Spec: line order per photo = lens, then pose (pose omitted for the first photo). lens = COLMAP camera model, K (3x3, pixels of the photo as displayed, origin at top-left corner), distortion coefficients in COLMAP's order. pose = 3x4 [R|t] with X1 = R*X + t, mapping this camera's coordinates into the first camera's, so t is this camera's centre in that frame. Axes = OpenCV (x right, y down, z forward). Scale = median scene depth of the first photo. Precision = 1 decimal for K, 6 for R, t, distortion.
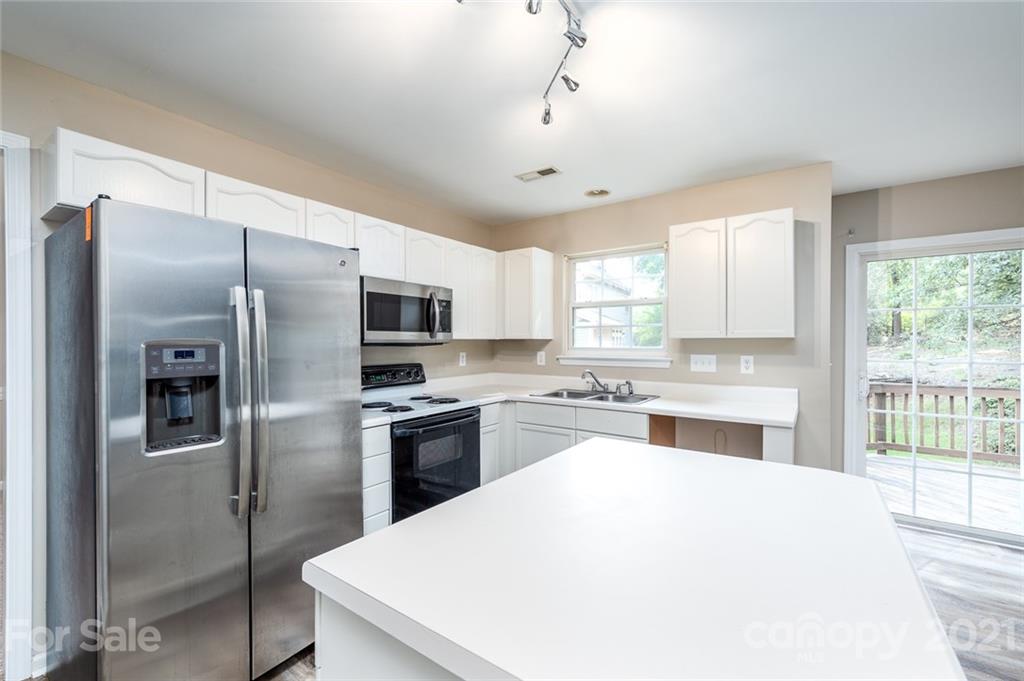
lens RADIAL K [[421.4, 0, 509.7], [0, 421.4, 343.6], [0, 0, 1]] dist [-0.008798, -0.000217]
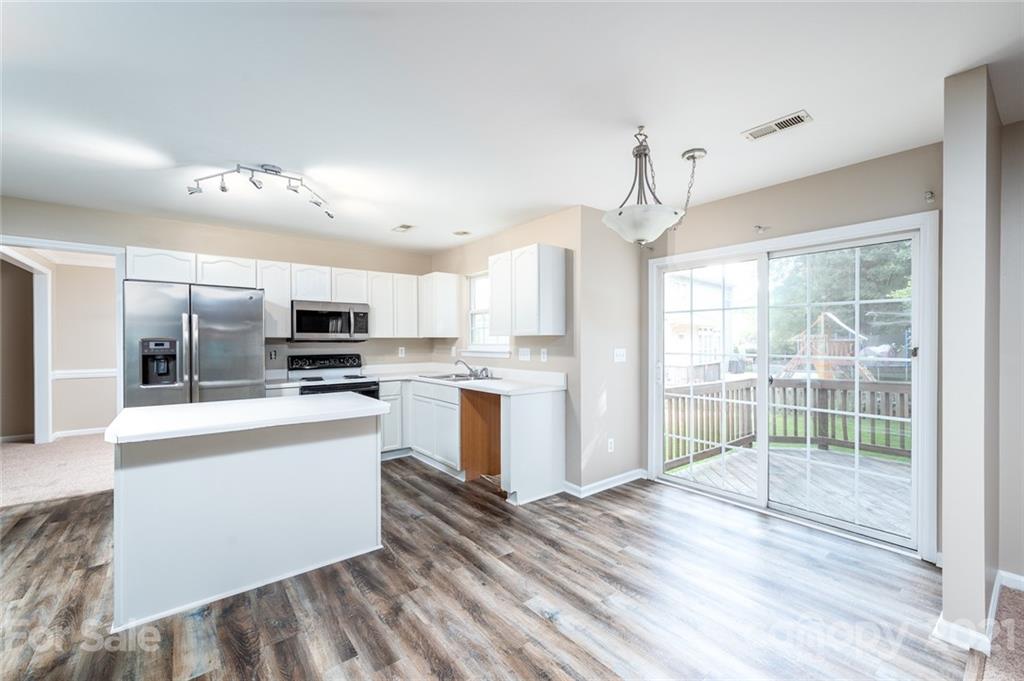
lens RADIAL K [[416.2, 0, 509.5], [0, 416.2, 343.7], [0, 0, 1]] dist [-0.001814, -0.000620]
pose [[0.961672, -0.001451, -0.274200, 0.736092], [0.002267, 0.999994, 0.002660, 0.008117], [0.274195, -0.003179, 0.961669, -0.289500]]
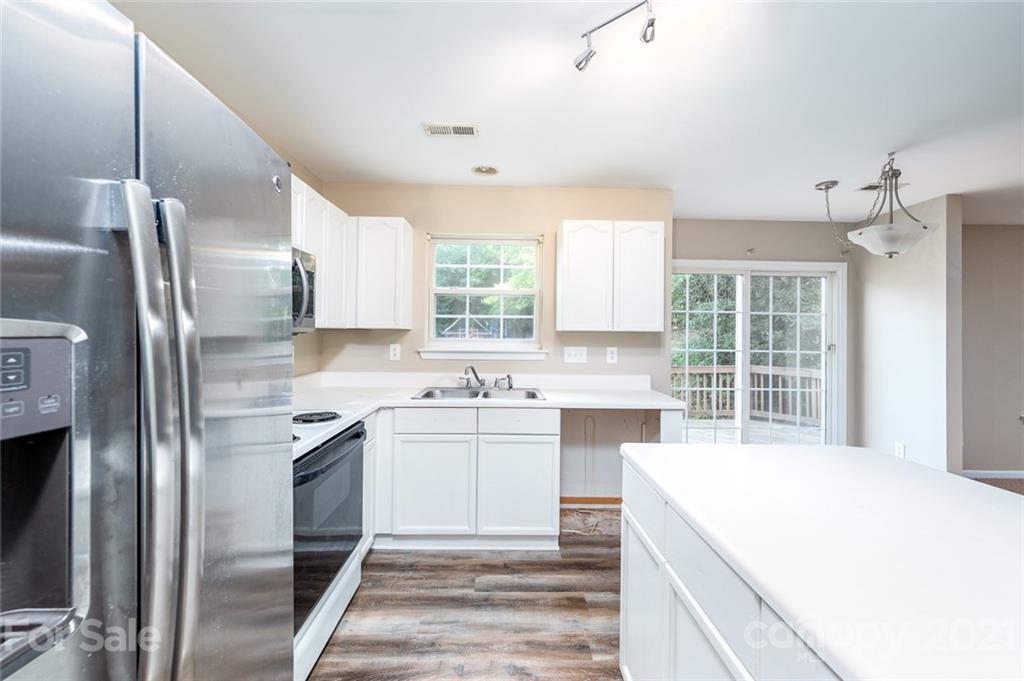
lens RADIAL K [[416.2, 0, 511.4], [0, 416.2, 328.5], [0, 0, 1]] dist [-0.001814, -0.000620]
pose [[0.803333, 0.016993, 0.595288, -0.276425], [-0.010346, 0.999840, -0.014579, -0.001915], [-0.595440, 0.005553, 0.803381, 0.240215]]
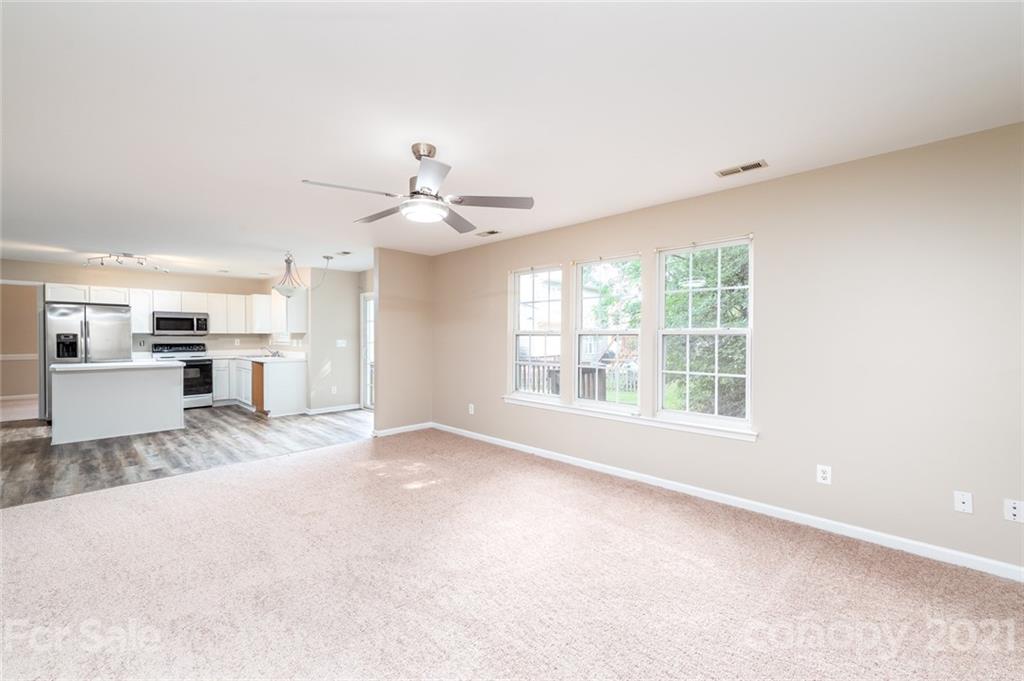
lens RADIAL K [[416.2, 0, 522.3], [0, 416.2, 342.3], [0, 0, 1]] dist [-0.001814, -0.000620]
pose [[0.992114, 0.003027, -0.125300, 1.983480], [-0.001694, 0.999941, 0.010751, 0.012192], [0.125326, -0.010454, 0.992061, -1.200252]]
